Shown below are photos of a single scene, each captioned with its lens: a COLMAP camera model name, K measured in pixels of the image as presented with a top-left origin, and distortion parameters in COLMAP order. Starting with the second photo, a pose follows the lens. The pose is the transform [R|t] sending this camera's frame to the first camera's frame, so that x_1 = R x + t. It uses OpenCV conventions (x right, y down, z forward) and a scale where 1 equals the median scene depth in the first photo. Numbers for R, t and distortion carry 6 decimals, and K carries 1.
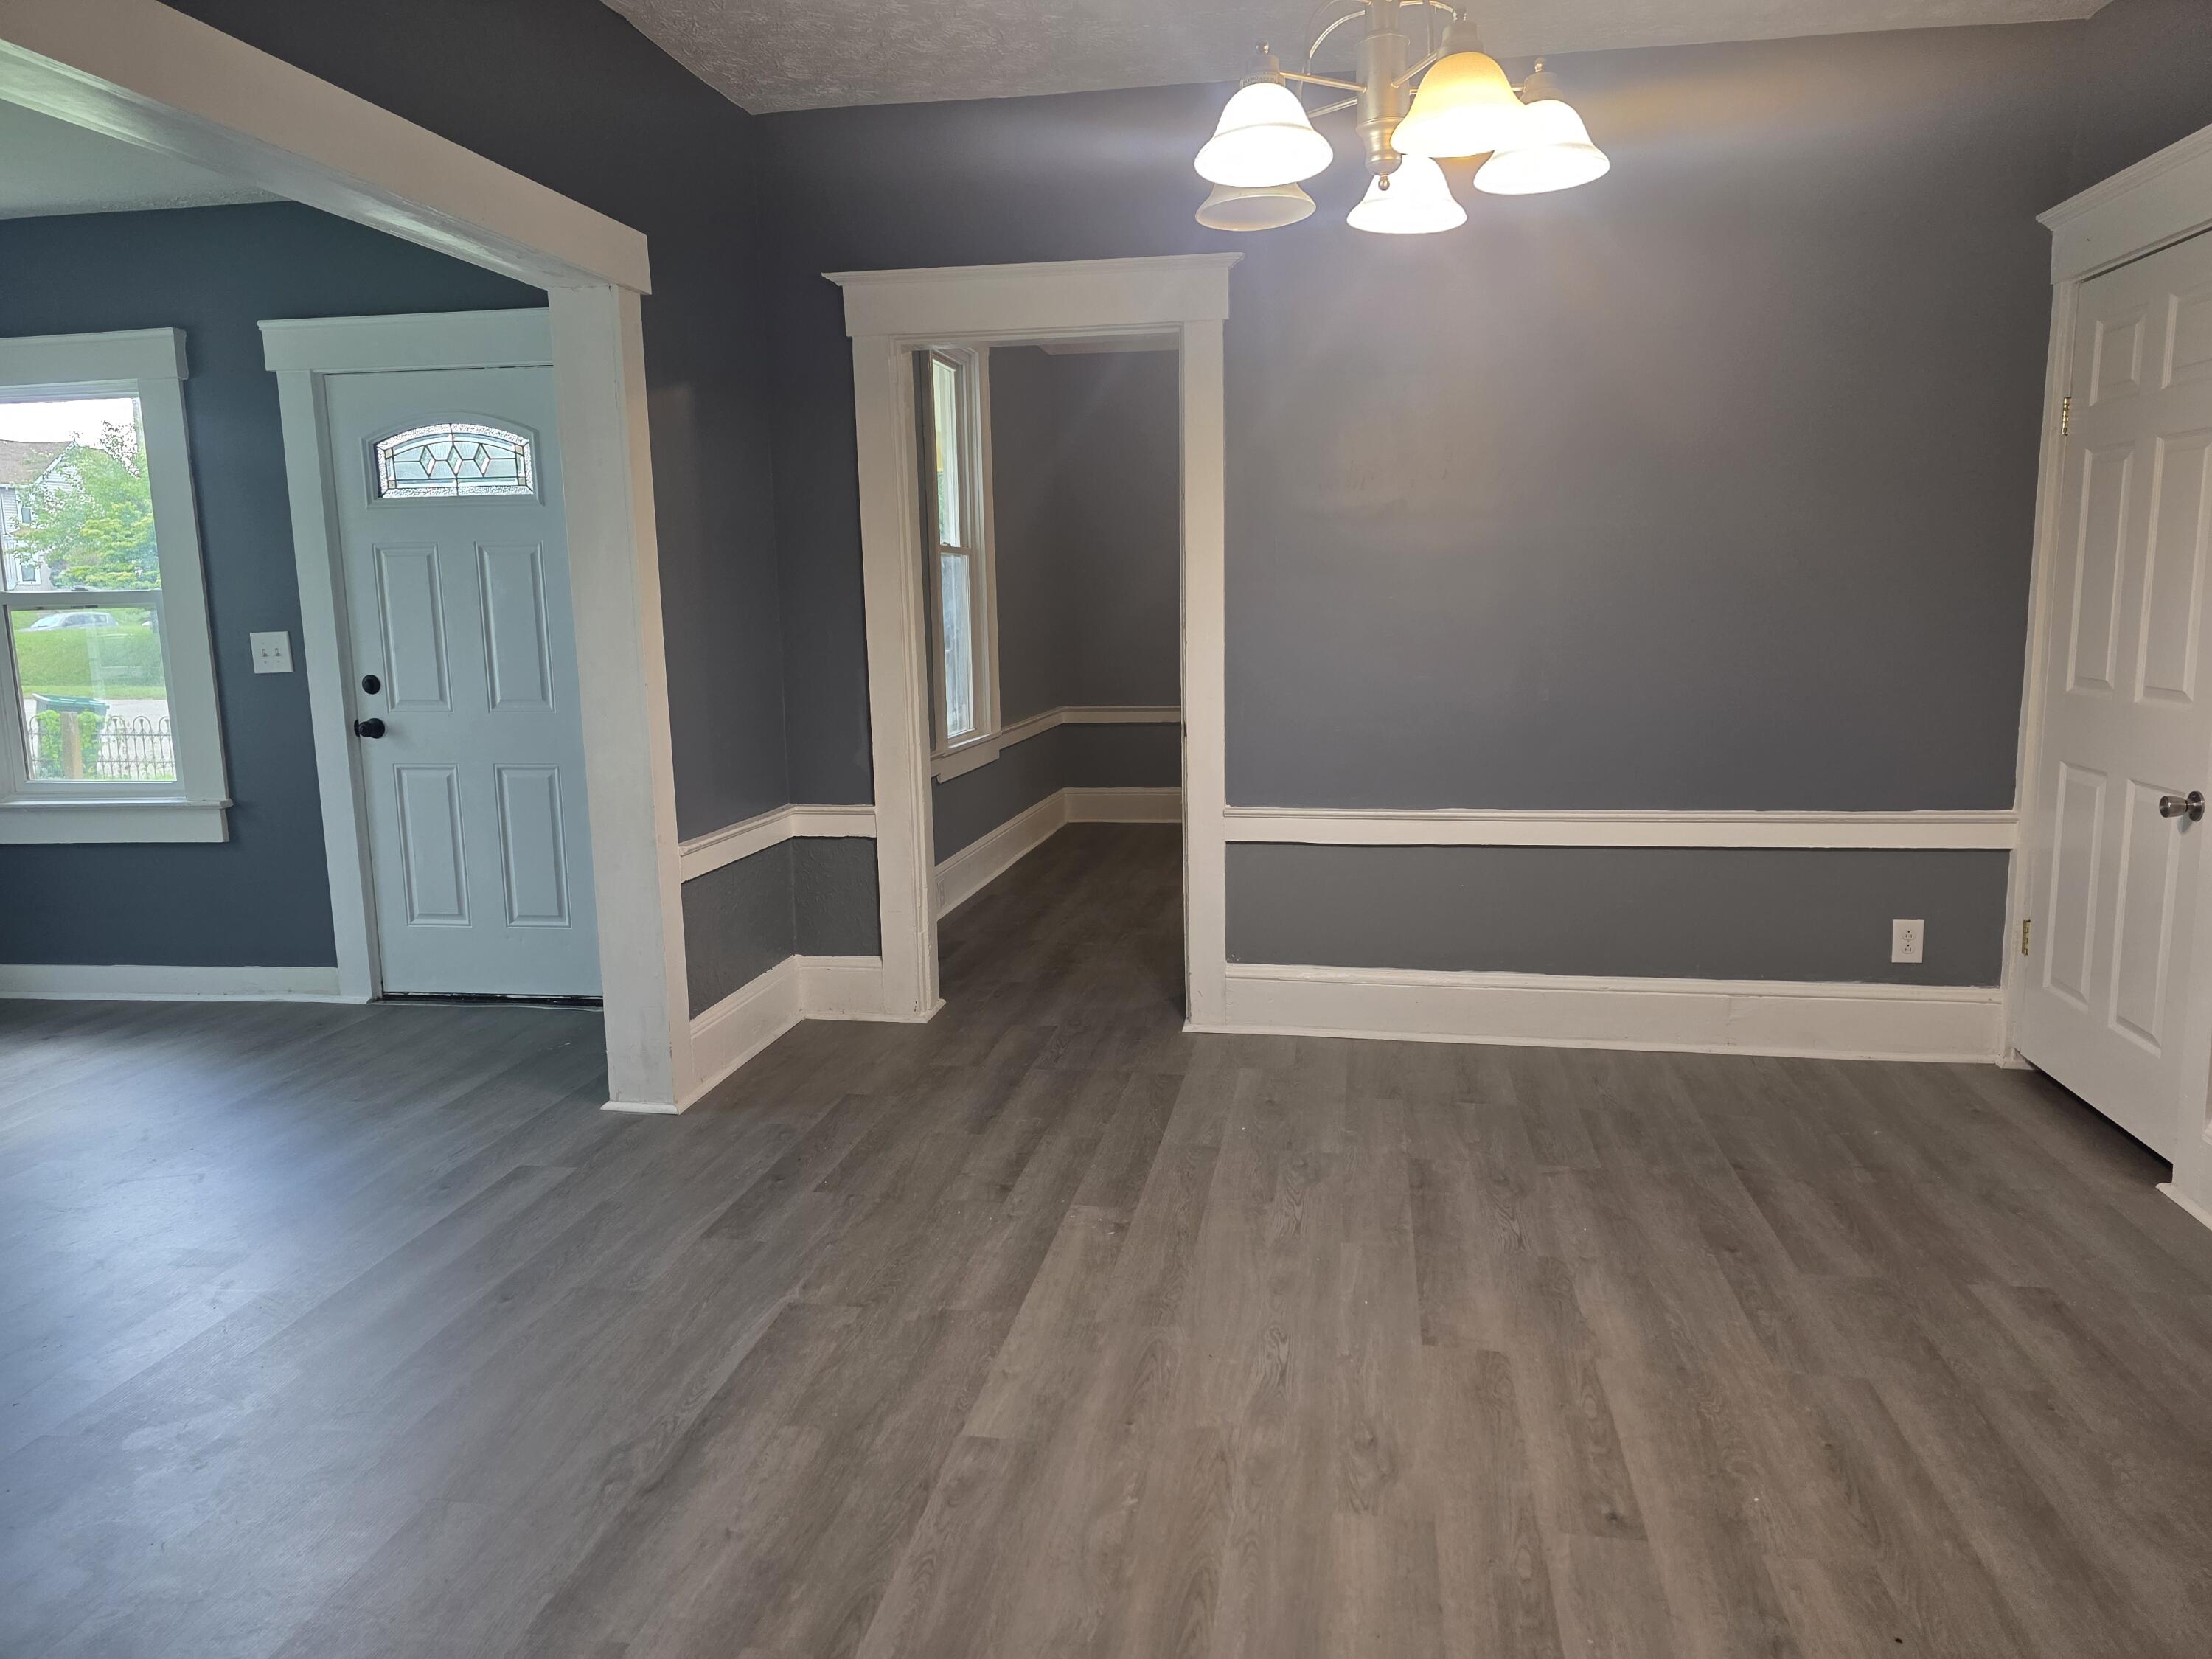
lens RADIAL K [[1472.1, 0, 1106.0], [0, 1472.1, 829.5], [0, 0, 1]] dist [0.138862, -0.216677]
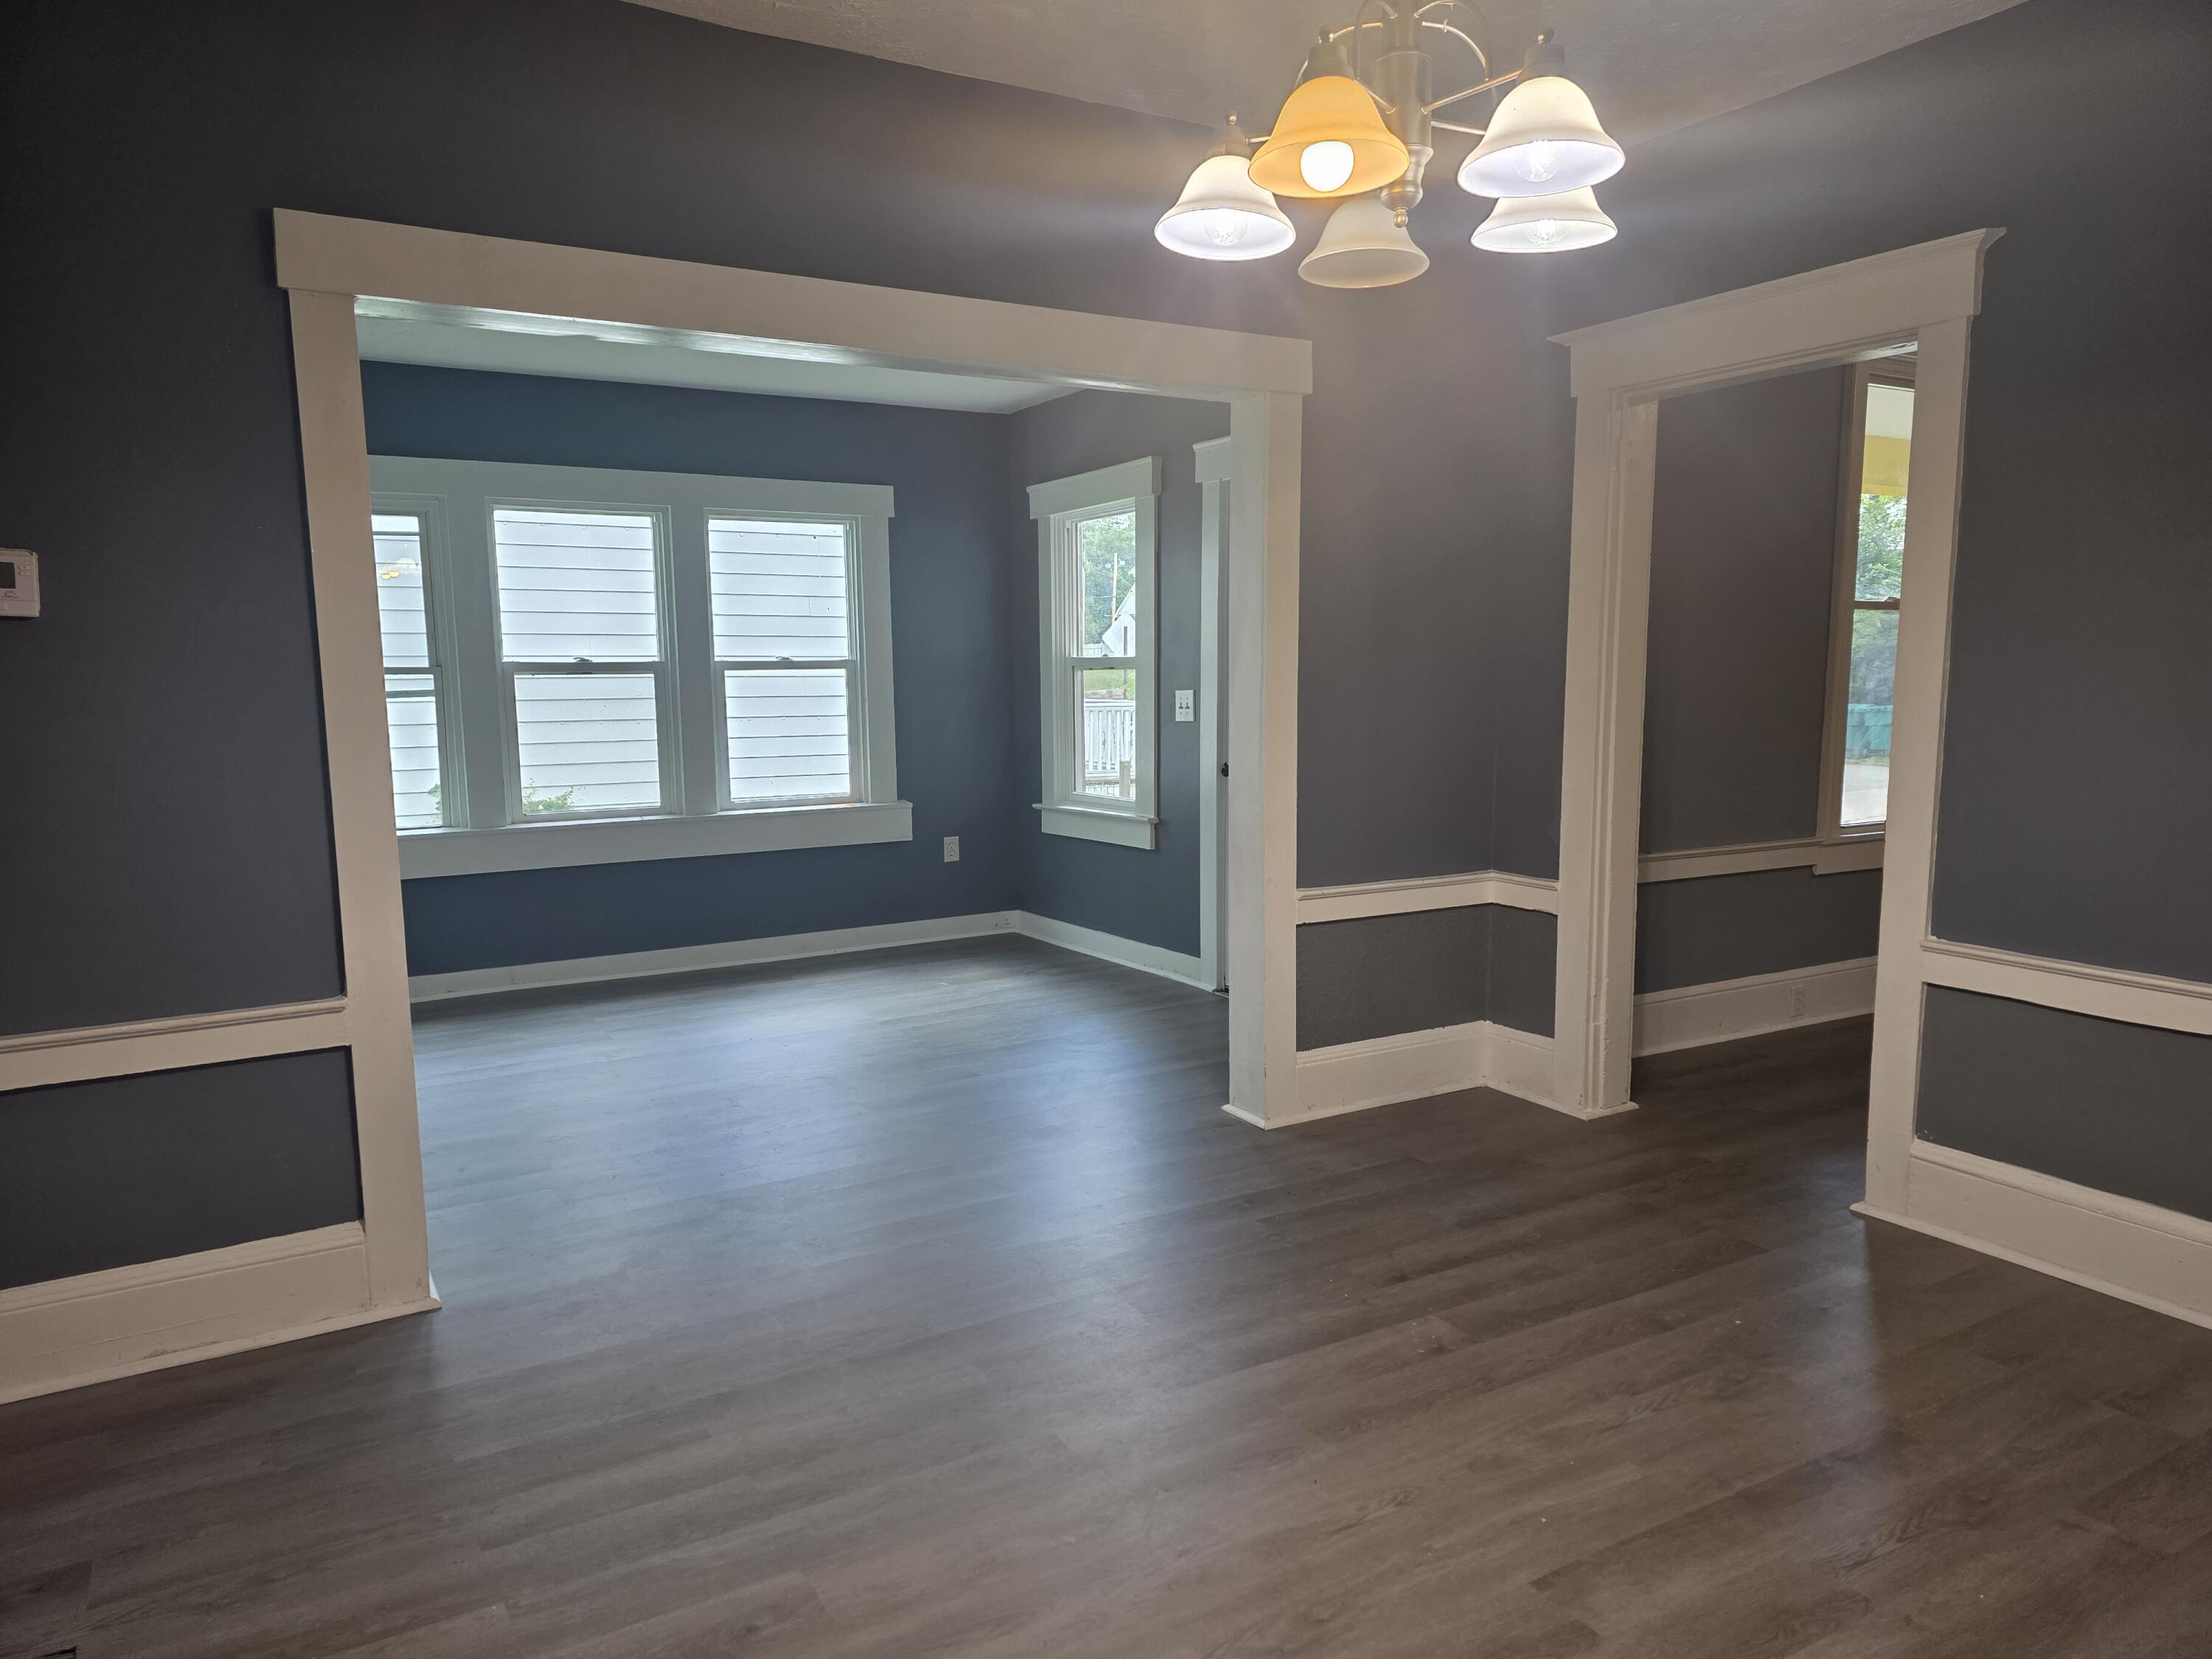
lens RADIAL K [[1469.5, 0, 1104.9], [0, 1469.5, 882.5], [0, 0, 1]] dist [0.003783, -0.003730]
pose [[0.628704, 0.123522, -0.767772, 0.432912], [-0.122592, 0.990702, 0.059002, -0.039497], [0.767921, 0.057028, 0.638001, 0.189060]]
